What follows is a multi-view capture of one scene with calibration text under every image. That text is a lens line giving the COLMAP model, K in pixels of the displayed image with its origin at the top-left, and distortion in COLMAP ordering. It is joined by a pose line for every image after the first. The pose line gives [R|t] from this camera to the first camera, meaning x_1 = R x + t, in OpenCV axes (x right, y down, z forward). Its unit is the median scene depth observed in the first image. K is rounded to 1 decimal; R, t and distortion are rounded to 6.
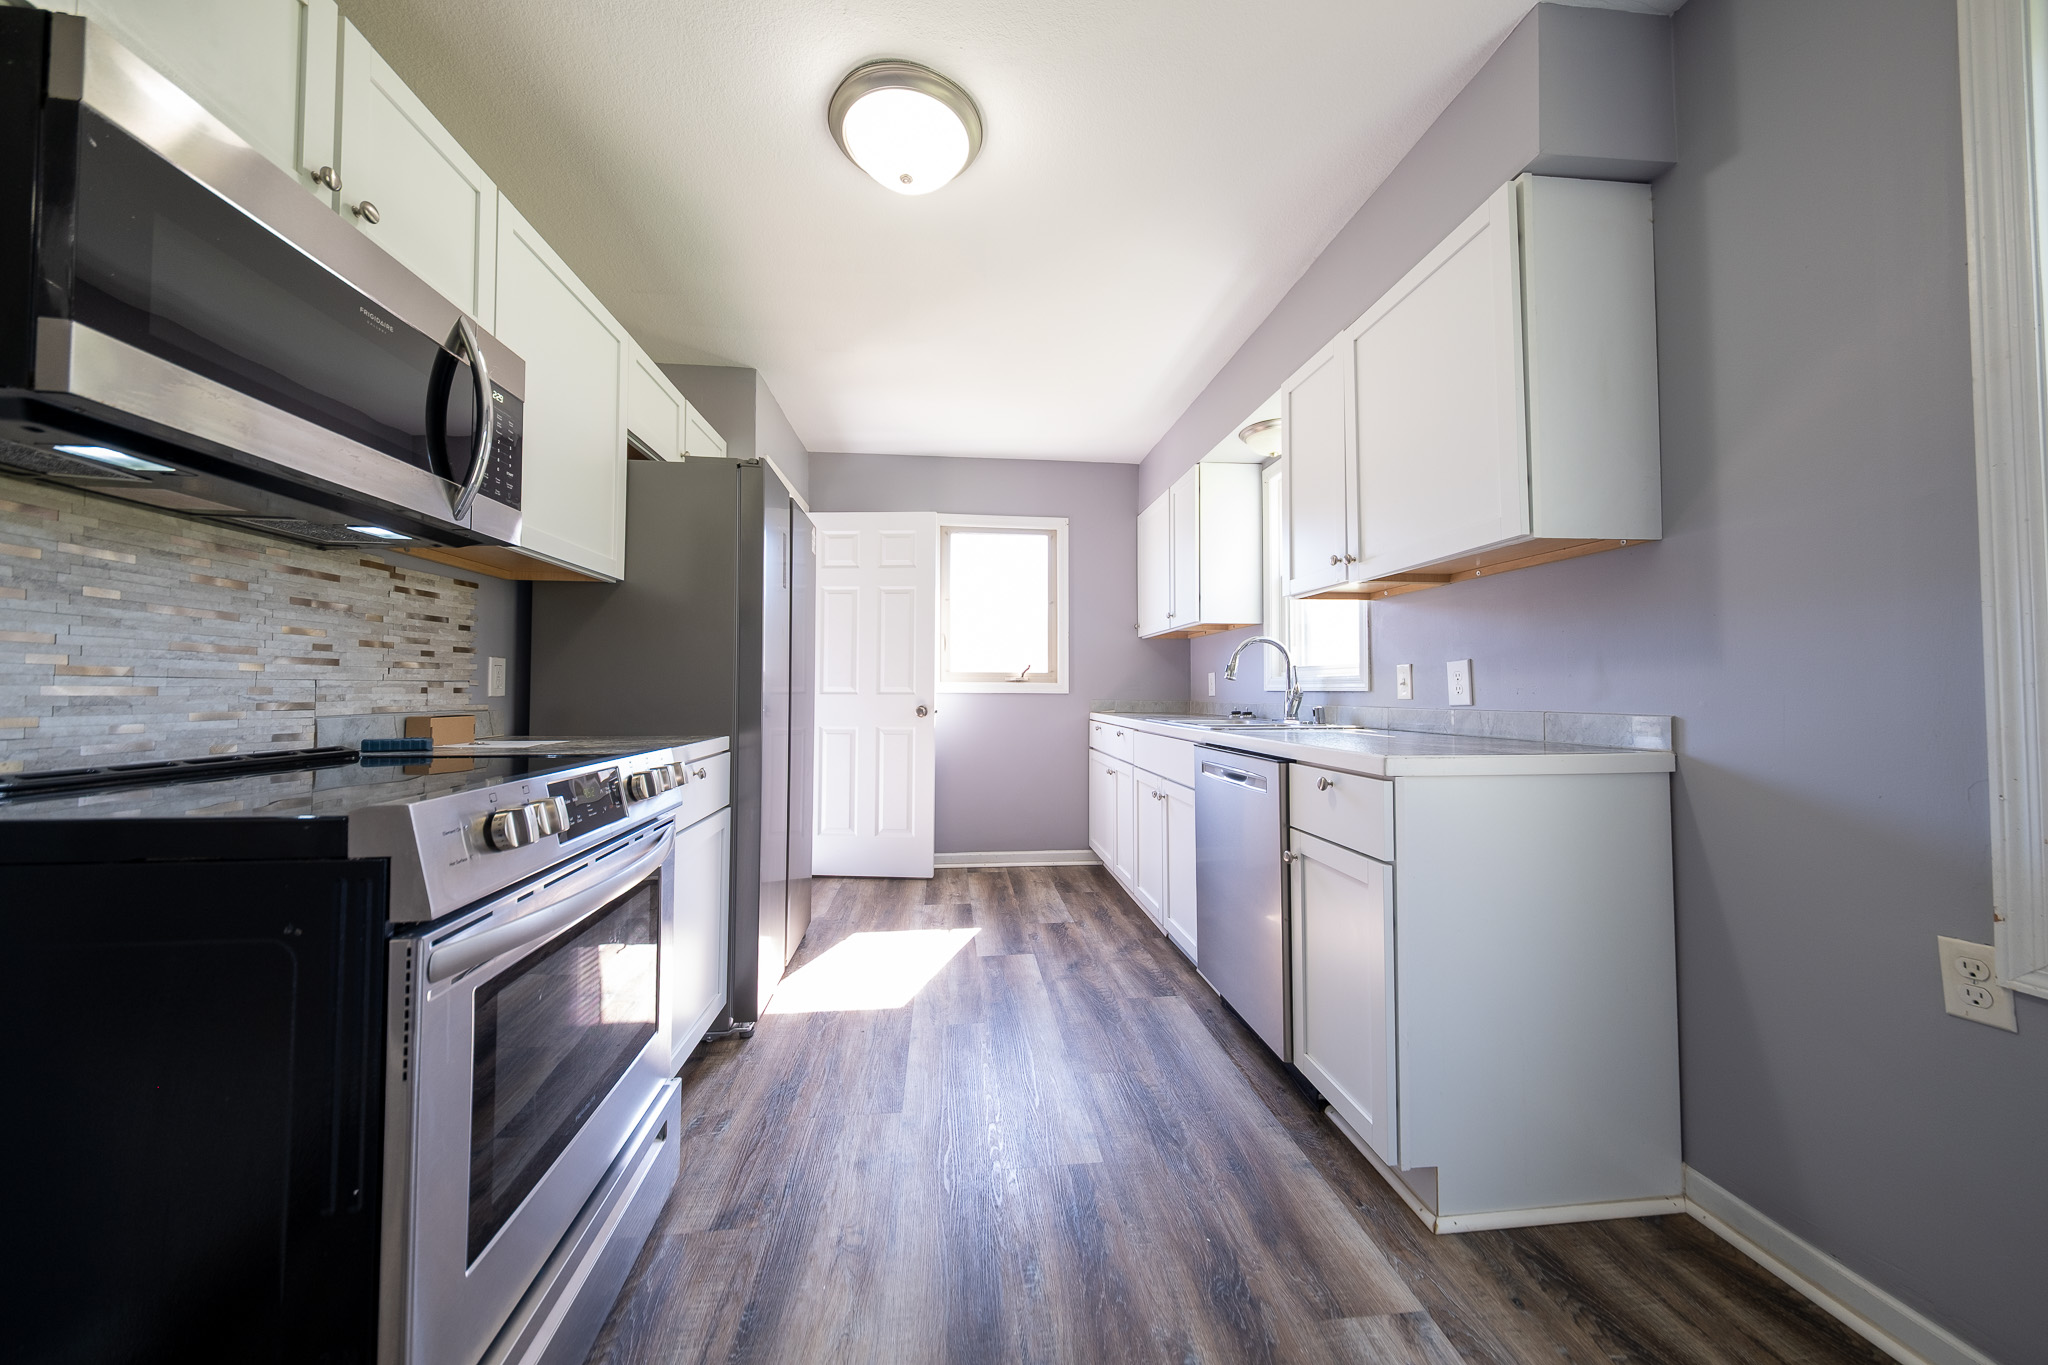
lens RADIAL K [[687.4, 0, 1016.3], [0, 687.4, 673.6], [0, 0, 1]] dist [0.015906, -0.007513]
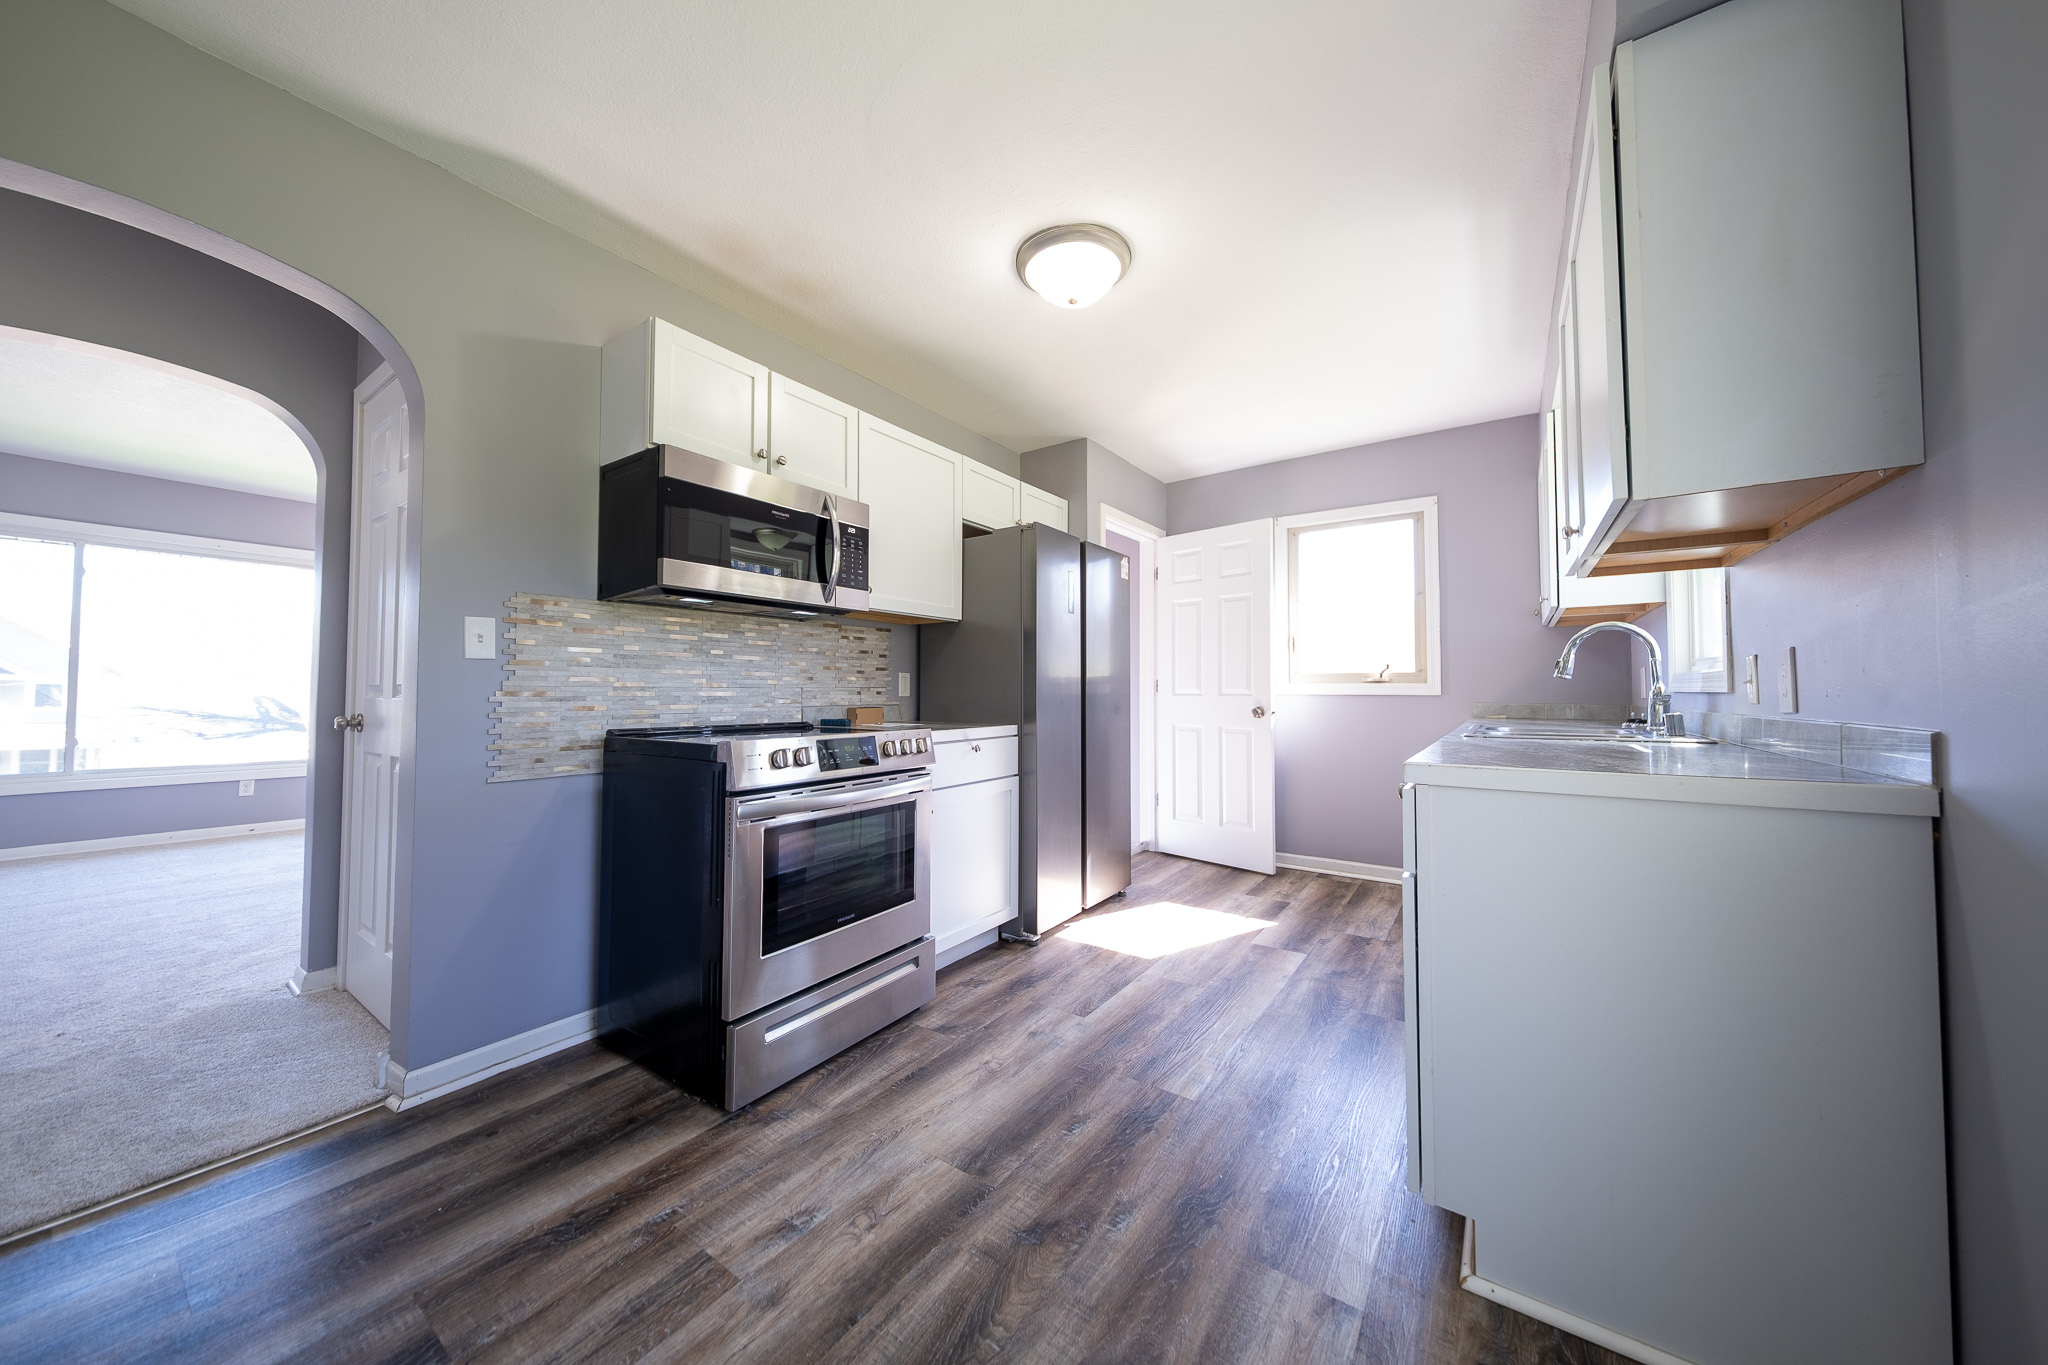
lens RADIAL K [[687.4, 0, 1016.3], [0, 687.4, 673.6], [0, 0, 1]] dist [0.015906, -0.007513]
pose [[0.750503, -0.019578, -0.660577, 0.509450], [0.018543, 0.999791, -0.008564, -0.002330], [0.660607, -0.005822, 0.750710, -0.044519]]
